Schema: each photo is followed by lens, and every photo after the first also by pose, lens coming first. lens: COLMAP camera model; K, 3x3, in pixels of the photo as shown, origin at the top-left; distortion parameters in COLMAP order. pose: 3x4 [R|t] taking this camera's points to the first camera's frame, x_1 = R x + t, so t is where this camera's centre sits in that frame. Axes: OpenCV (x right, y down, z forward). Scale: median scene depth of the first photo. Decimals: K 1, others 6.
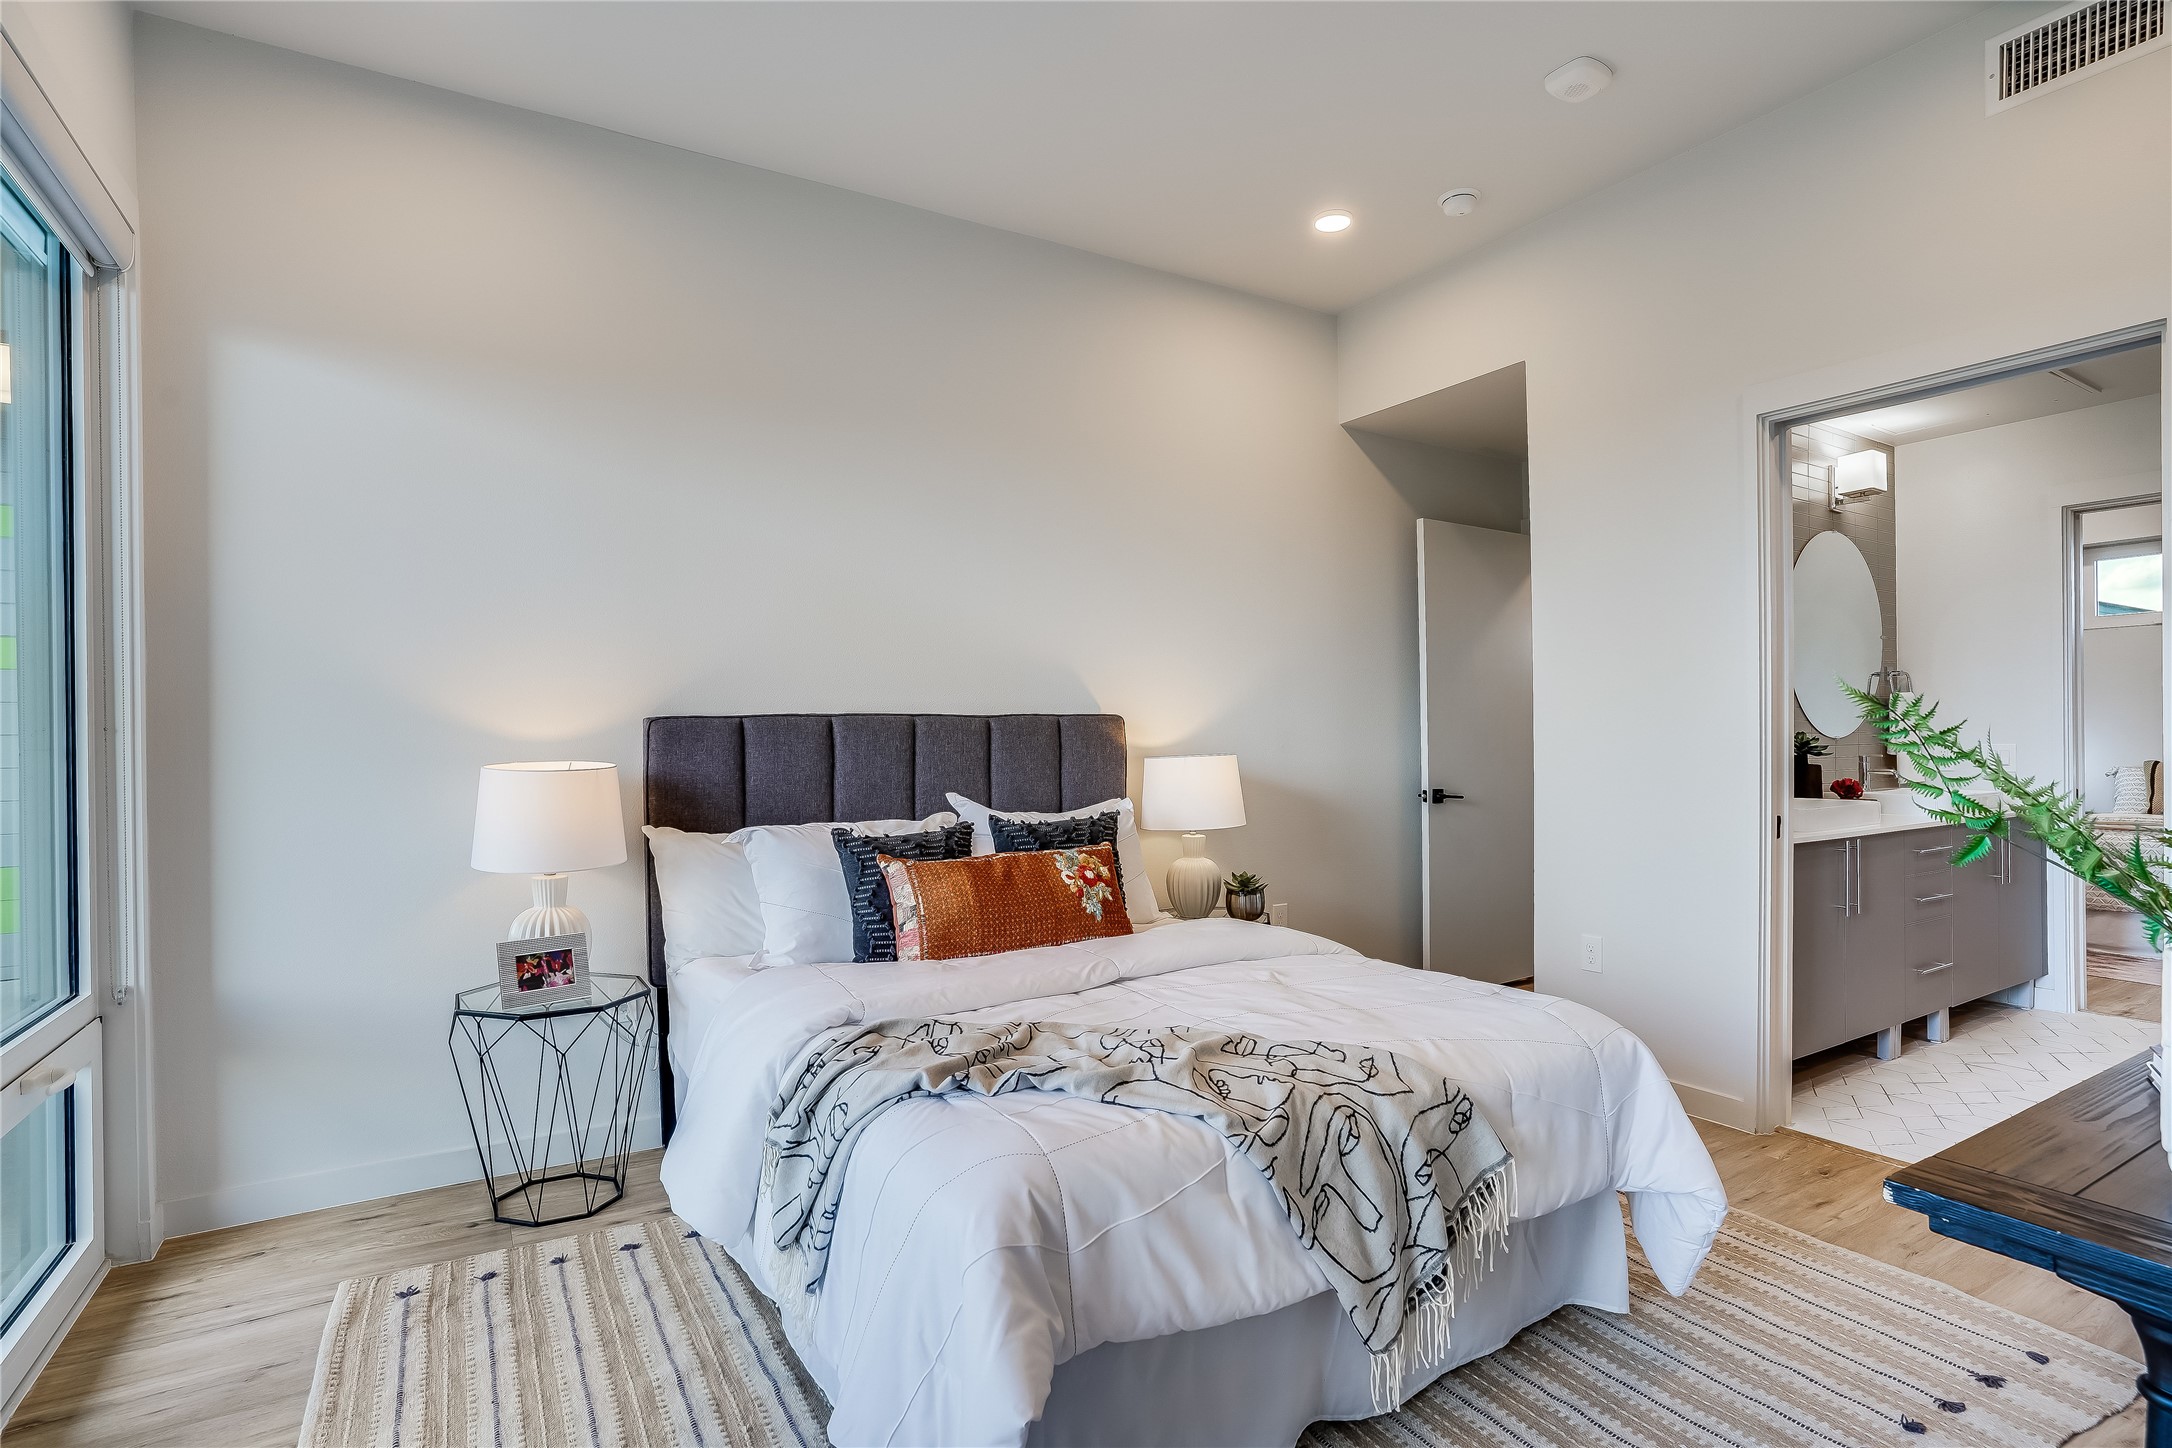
lens RADIAL K [[1095.4, 0, 1091.7], [0, 1095.4, 717.1], [0, 0, 1]] dist [-0.001347, -0.000328]
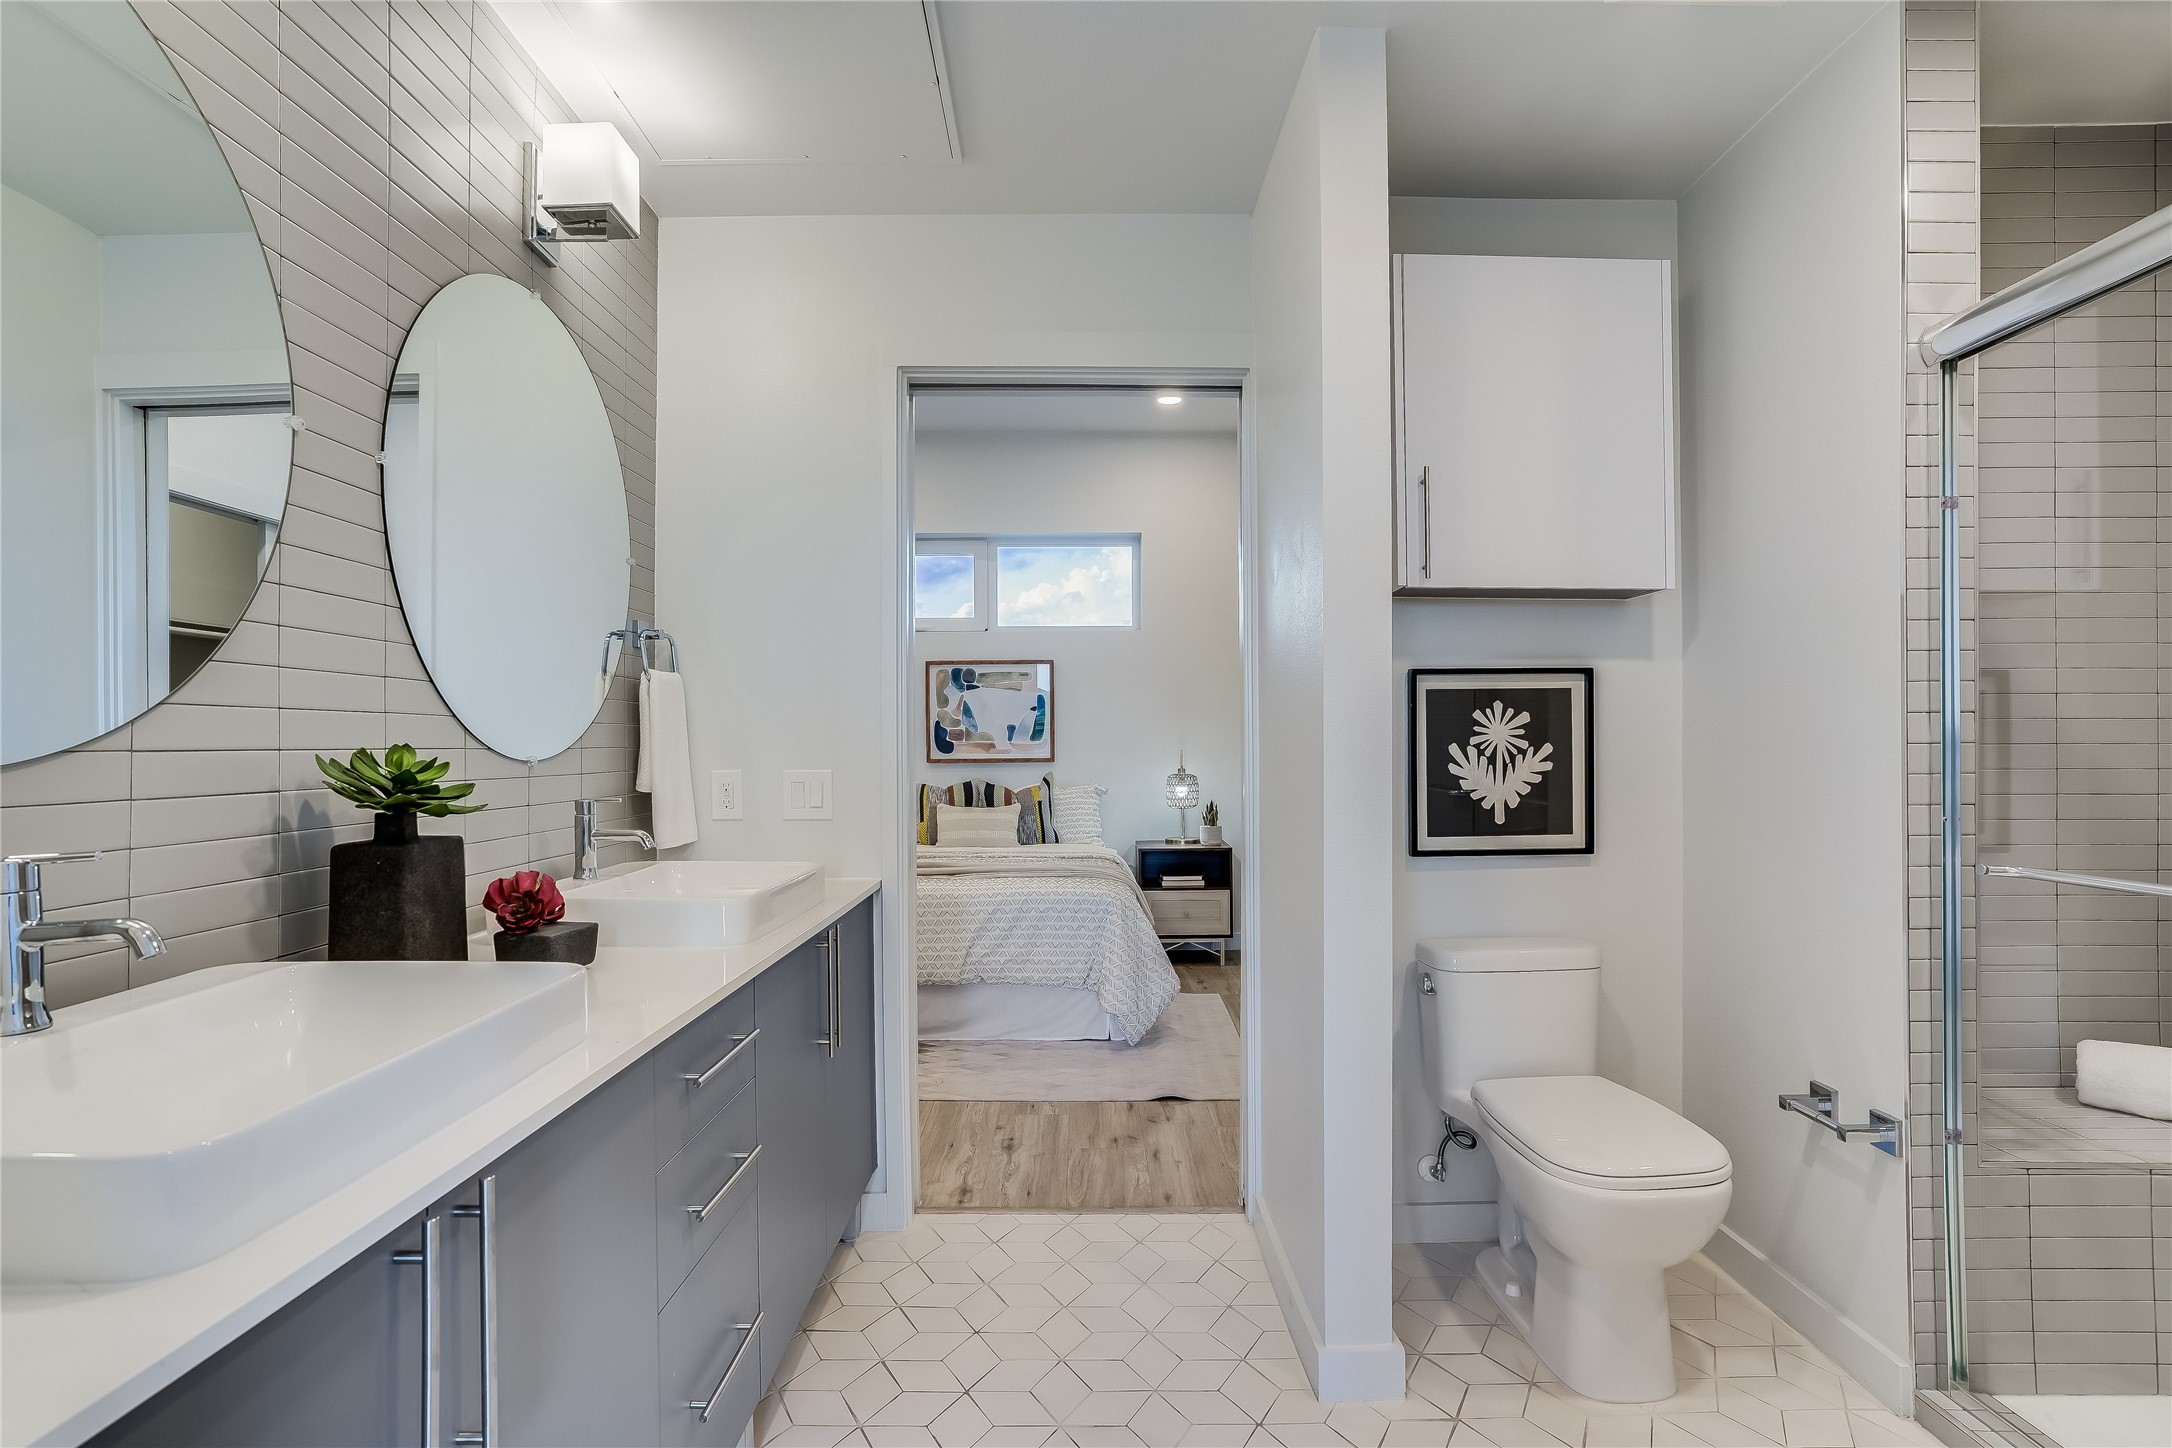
lens RADIAL K [[1016.8, 0, 1082.2], [0, 1016.8, 751.5], [0, 0, 1]] dist [-0.000998, -0.000164]
pose [[0.498616, 0.005080, 0.866808, 0.435674], [-0.009067, 0.999959, -0.000645, 0.013217], [-0.866776, -0.007538, 0.498641, 0.605436]]
